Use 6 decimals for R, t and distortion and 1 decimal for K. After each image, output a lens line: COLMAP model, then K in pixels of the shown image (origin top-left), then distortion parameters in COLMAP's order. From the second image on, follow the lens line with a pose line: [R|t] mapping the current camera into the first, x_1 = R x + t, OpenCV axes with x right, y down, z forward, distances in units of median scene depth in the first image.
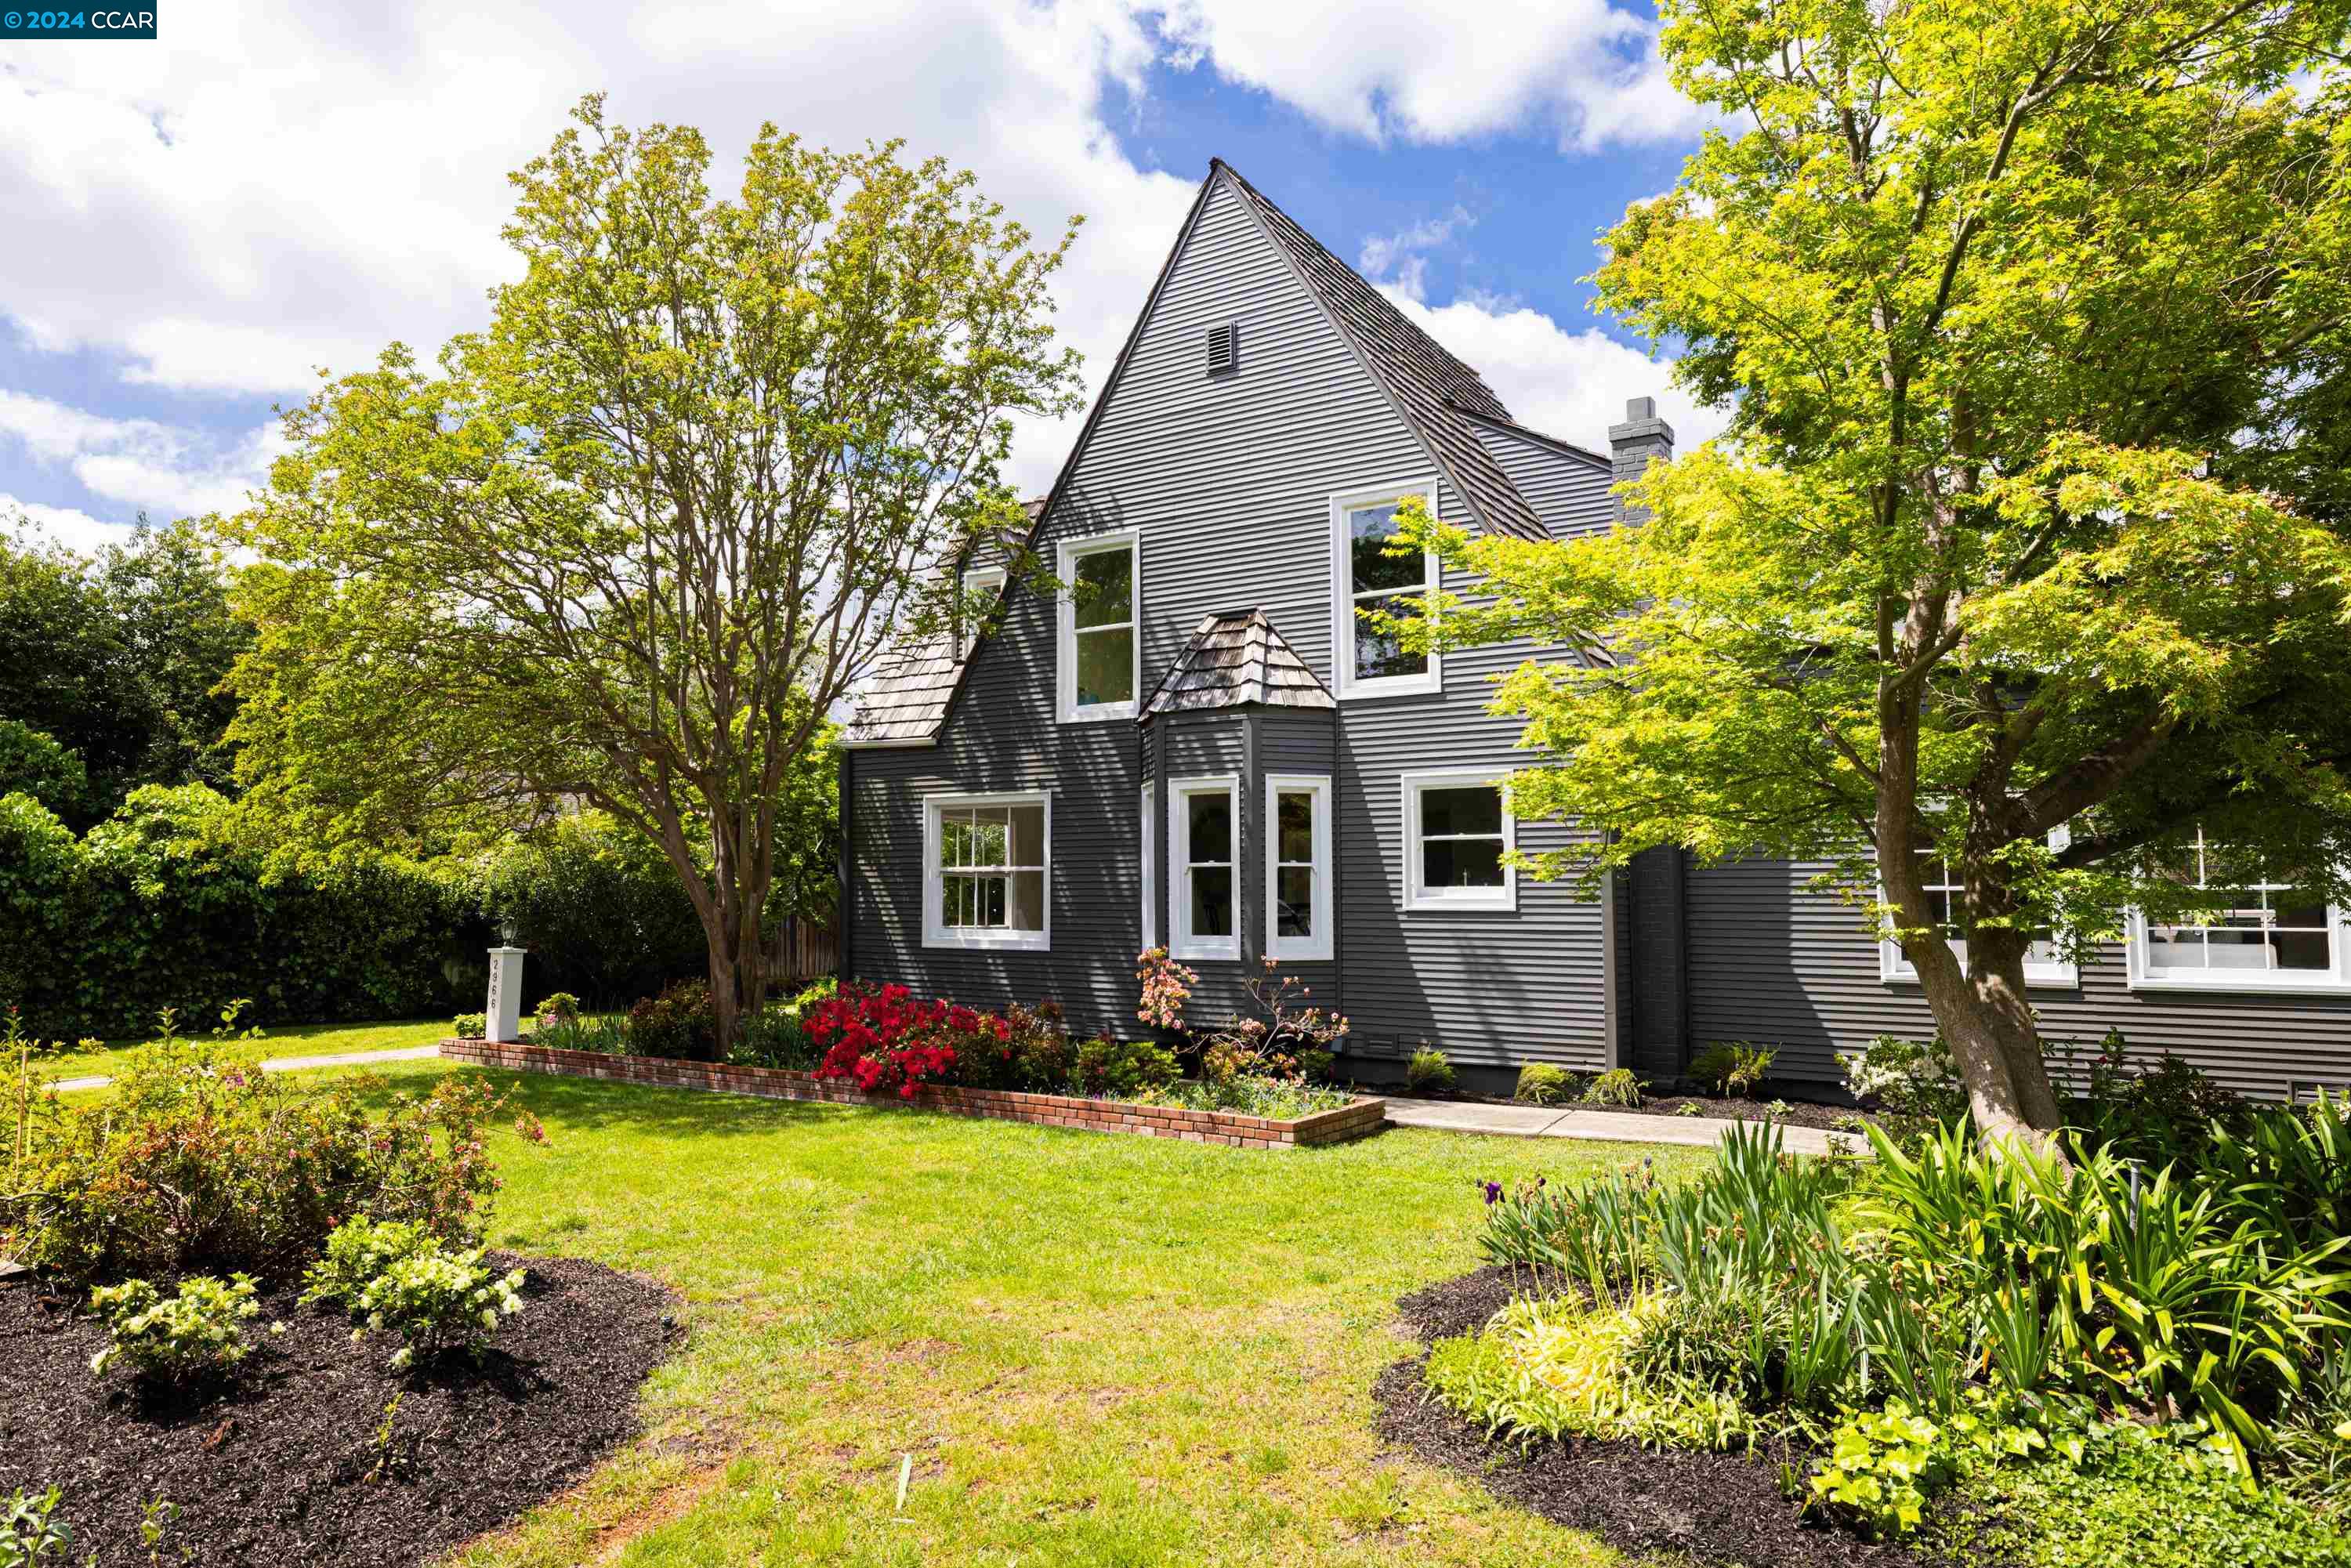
lens RADIAL K [[1422.1, 0, 1170.8], [0, 1422.1, 782.3], [0, 0, 1]] dist [-0.008087, -0.001500]
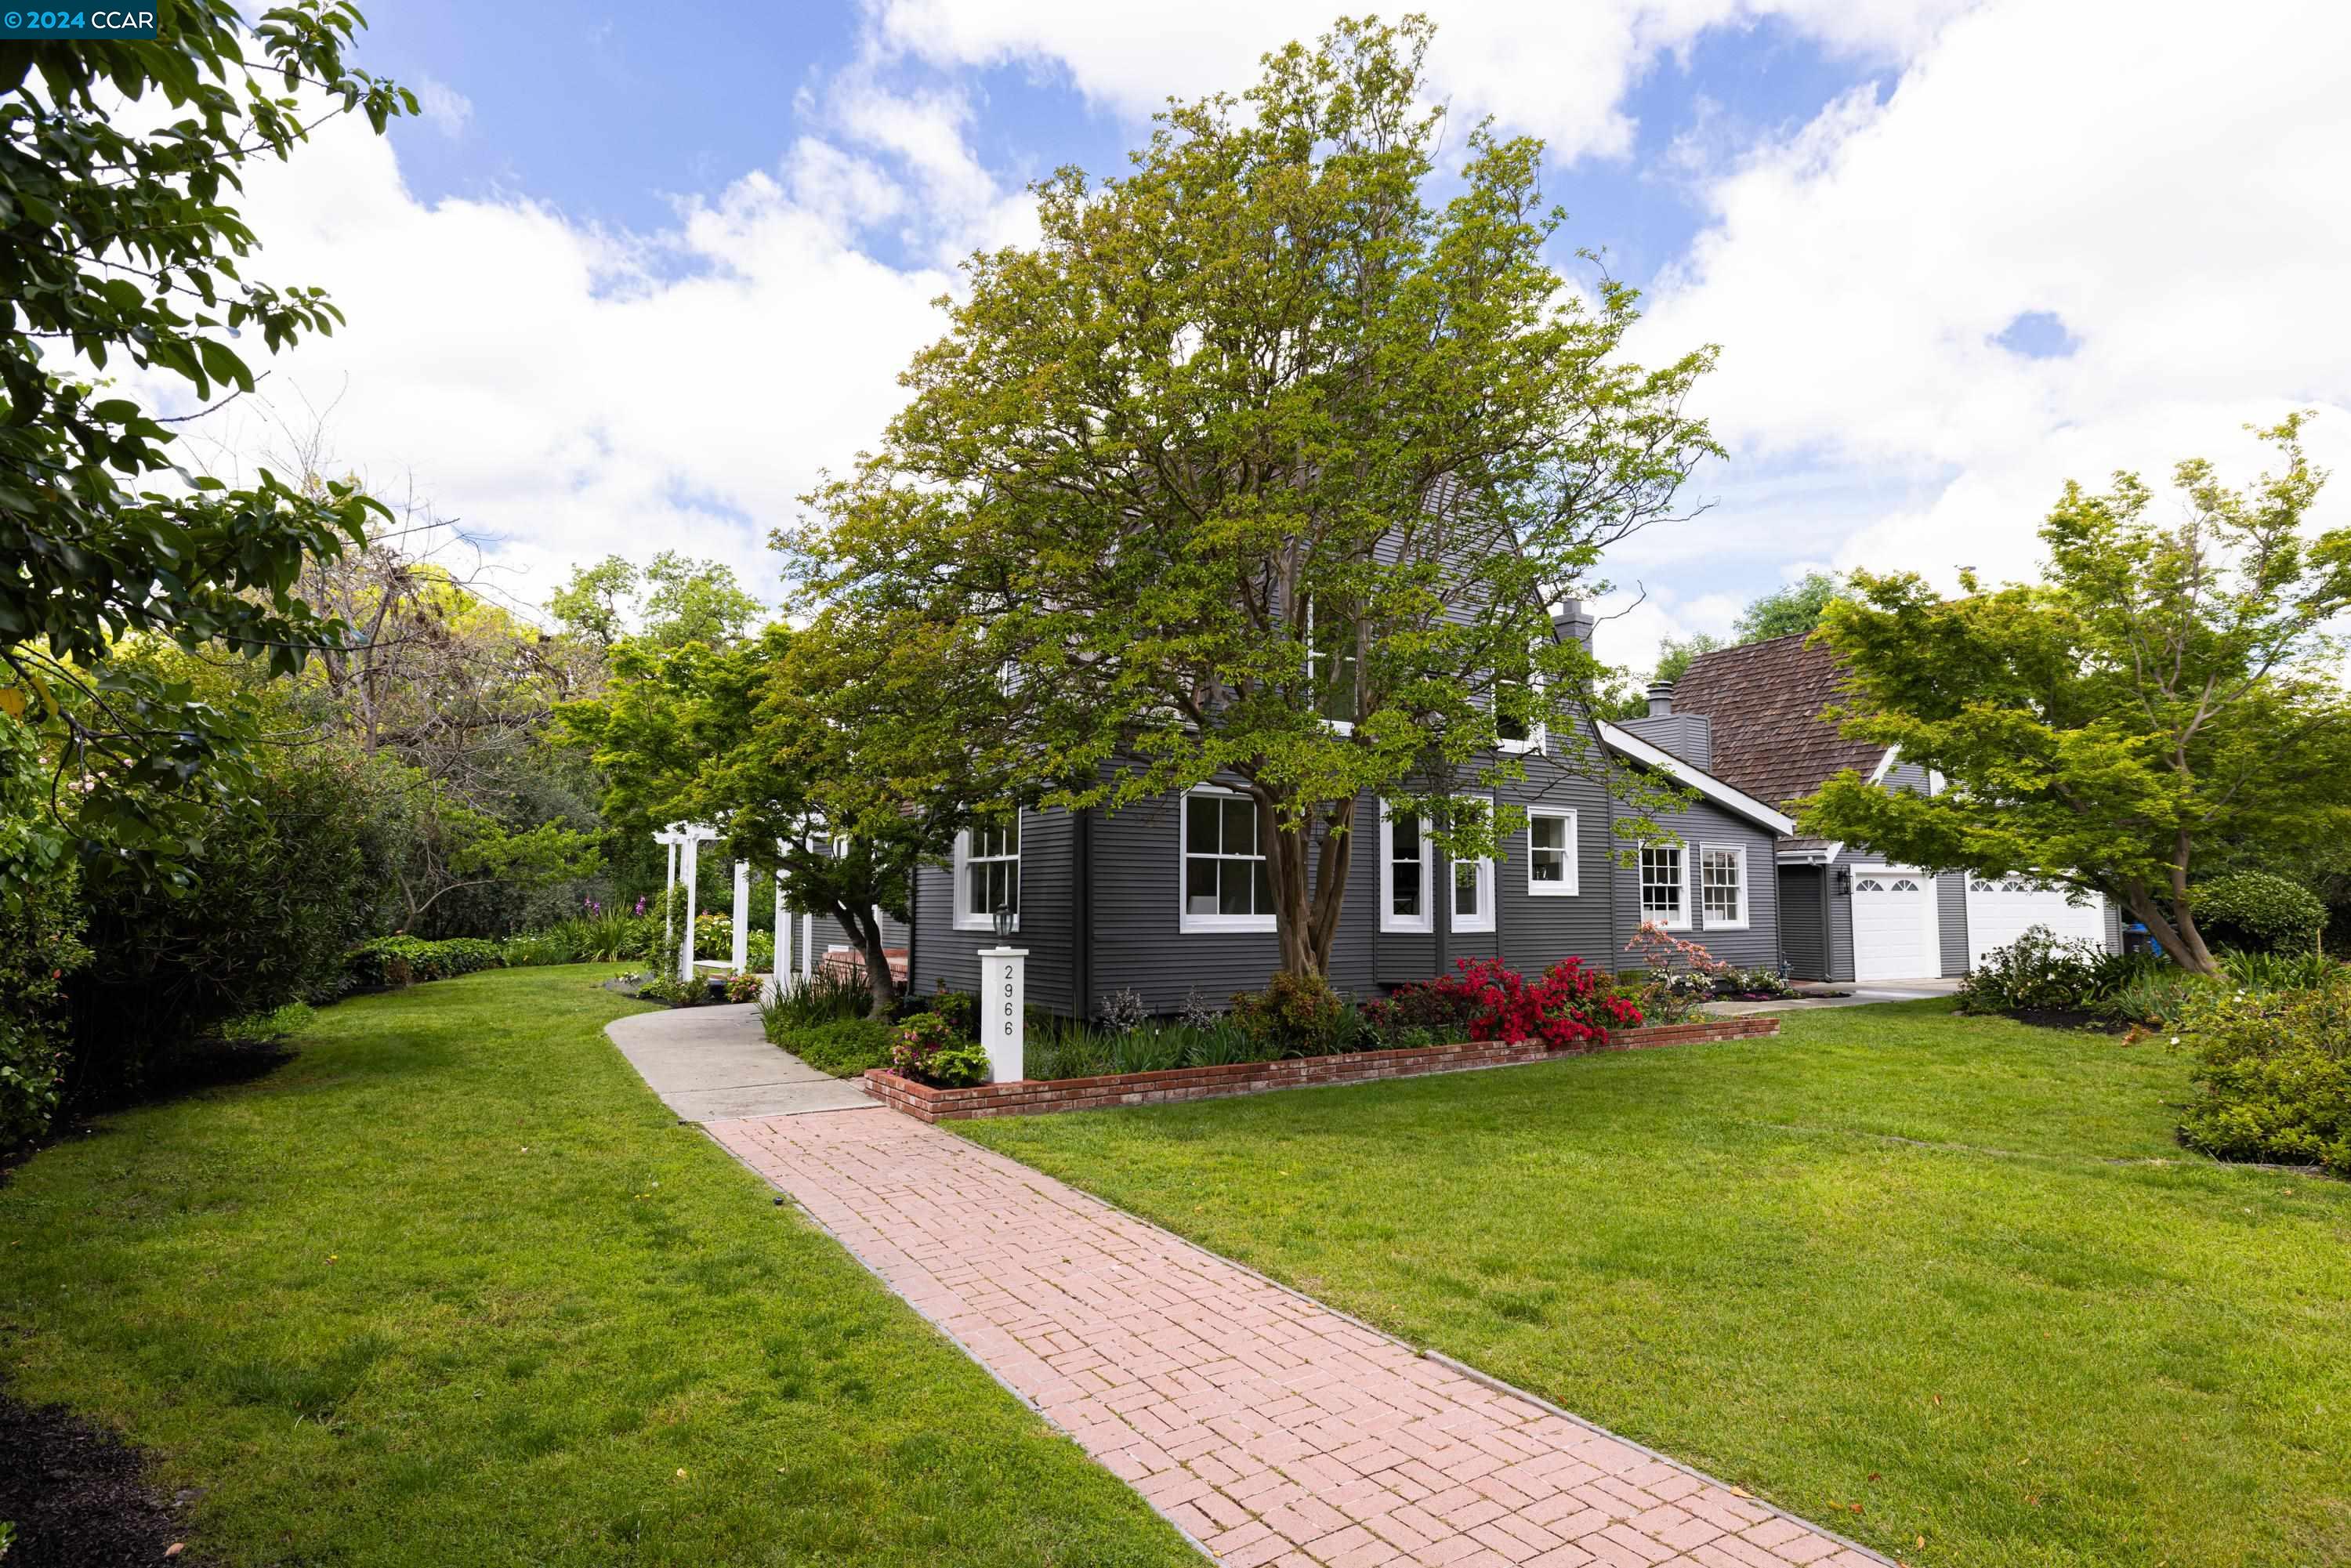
lens RADIAL K [[1242.7, 0, 1176.7], [0, 1242.7, 776.7], [0, 0, 1]] dist [-0.014175, -0.000812]
pose [[0.398510, 0.084959, 0.913221, -1.118572], [-0.081385, 0.995048, -0.057058, 0.066052], [-0.913546, -0.051584, 0.403451, 0.772452]]
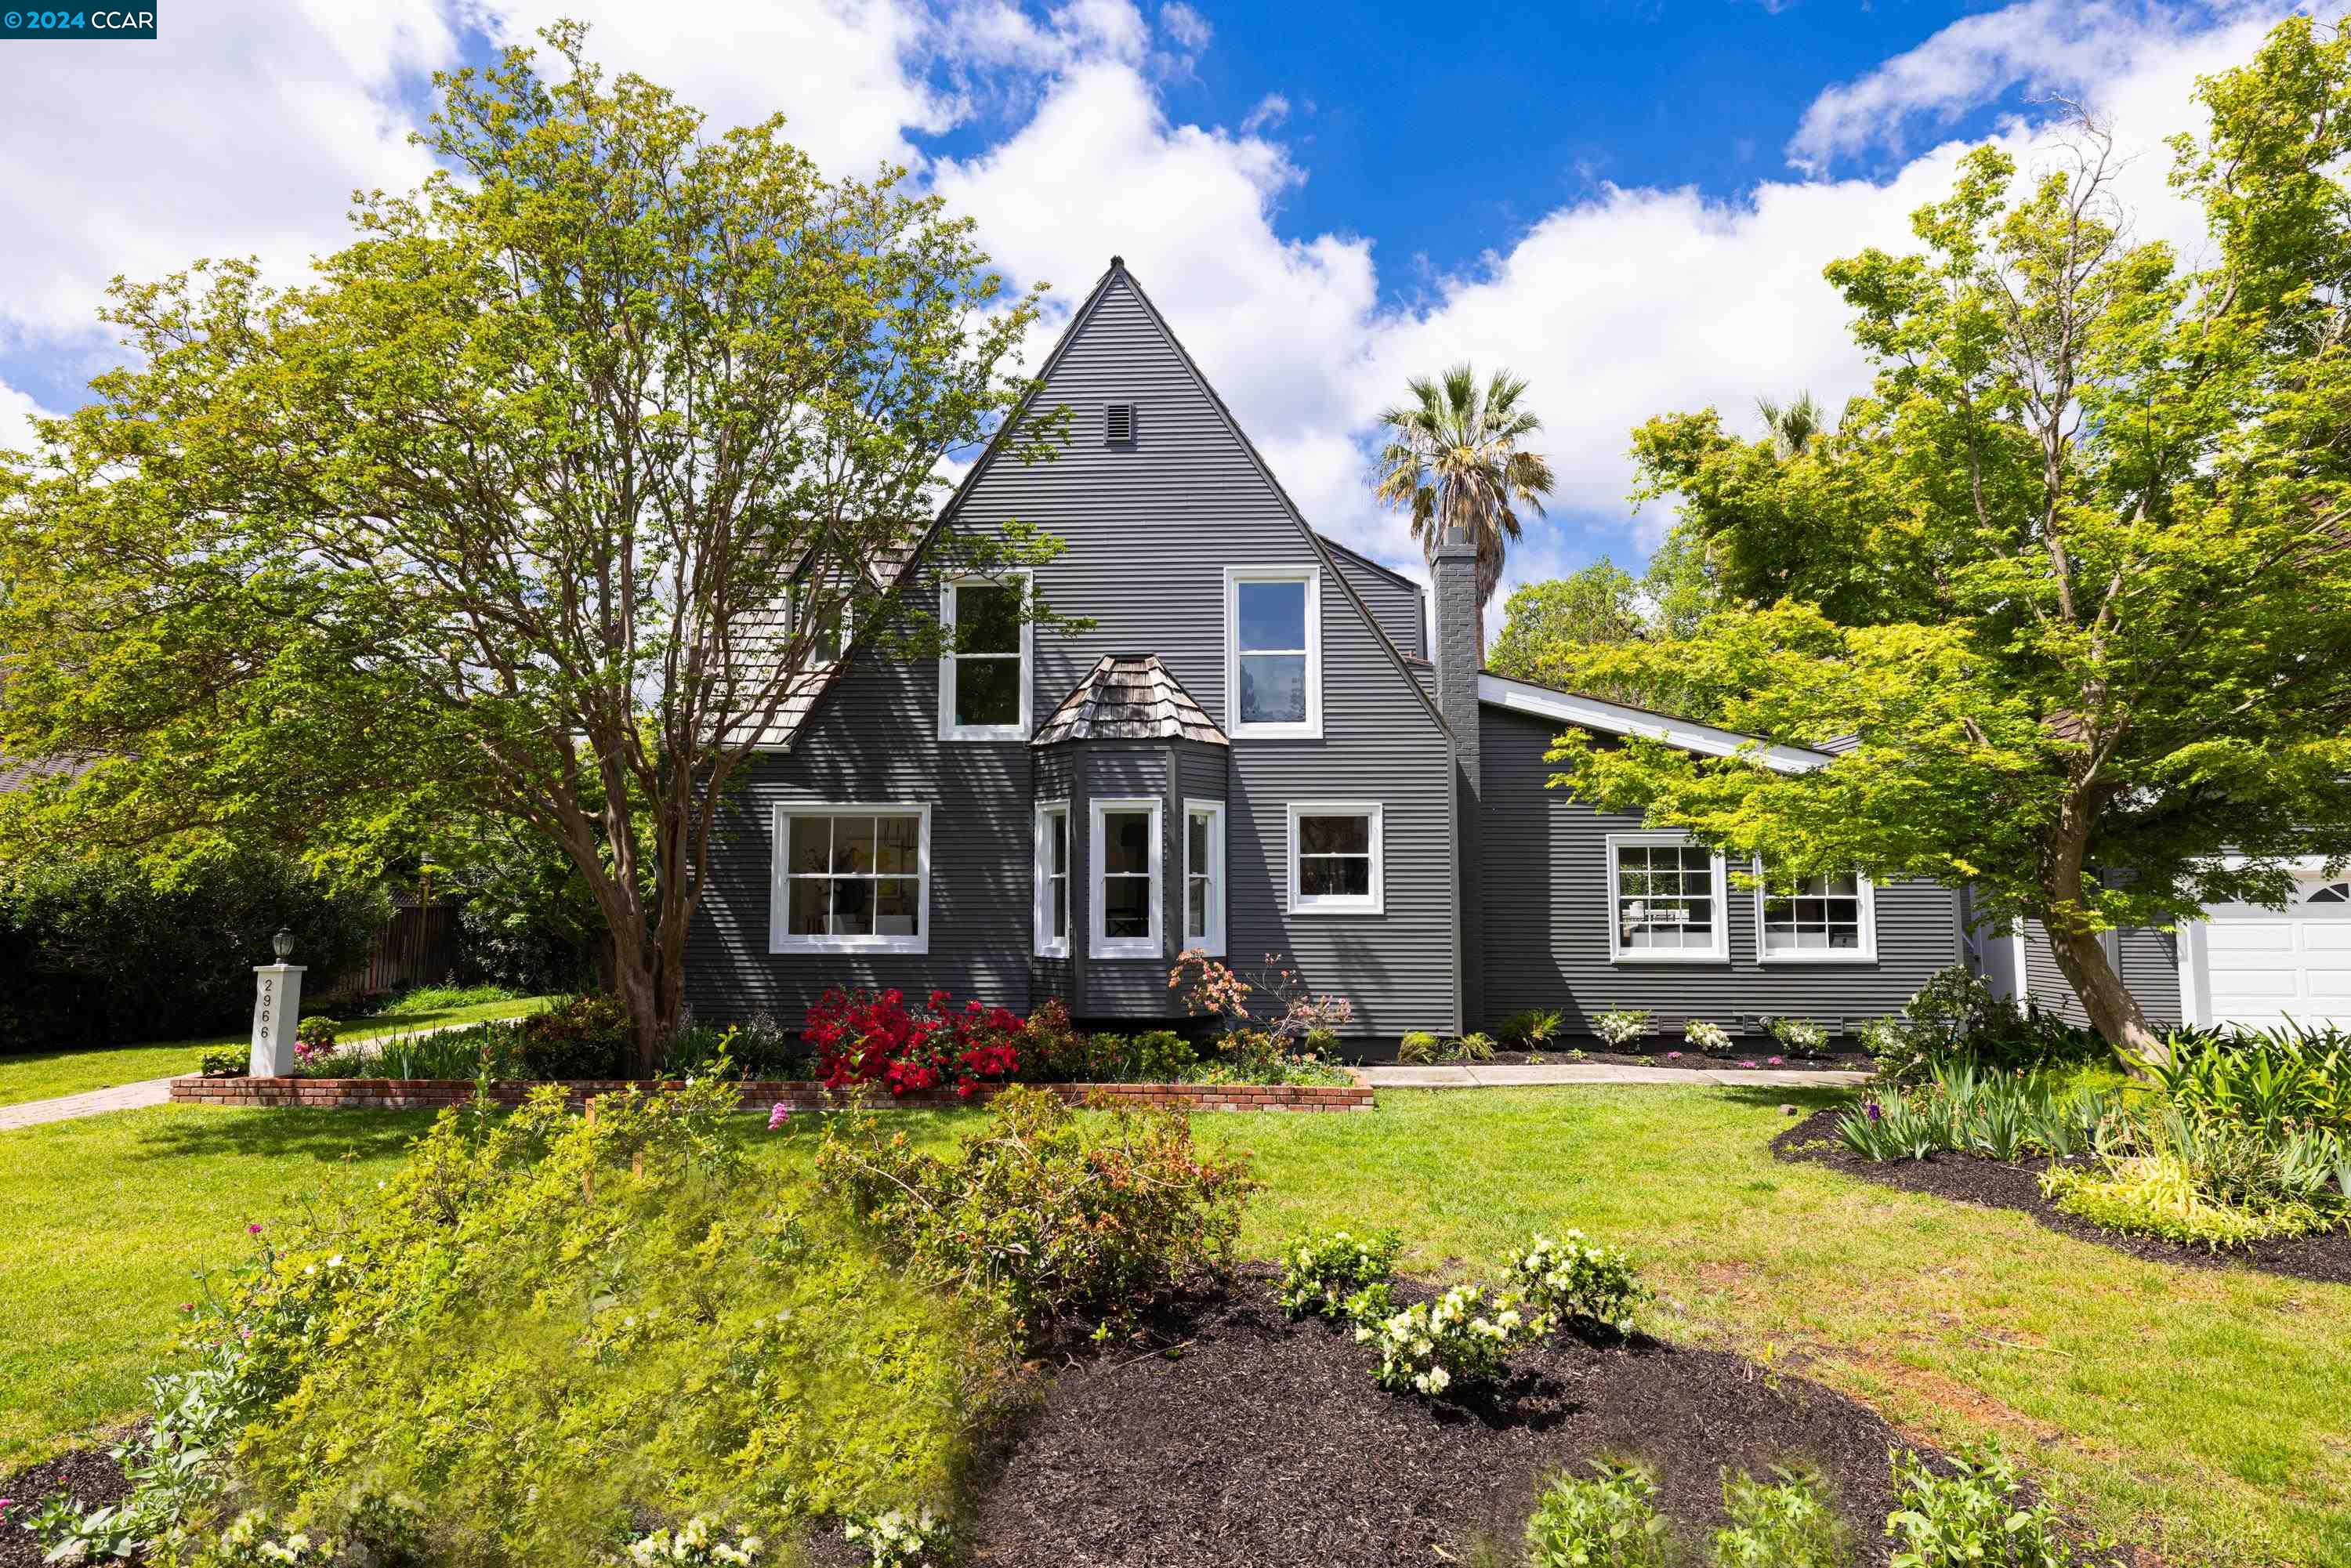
lens RADIAL K [[1242.7, 0, 1174.3], [0, 1242.7, 790.4], [0, 0, 1]] dist [-0.014175, -0.000812]
pose [[0.863388, 0.044852, 0.502543, -0.435065], [-0.040611, 0.998987, -0.019388, 0.007614], [-0.502904, -0.003669, 0.864335, 0.116673]]
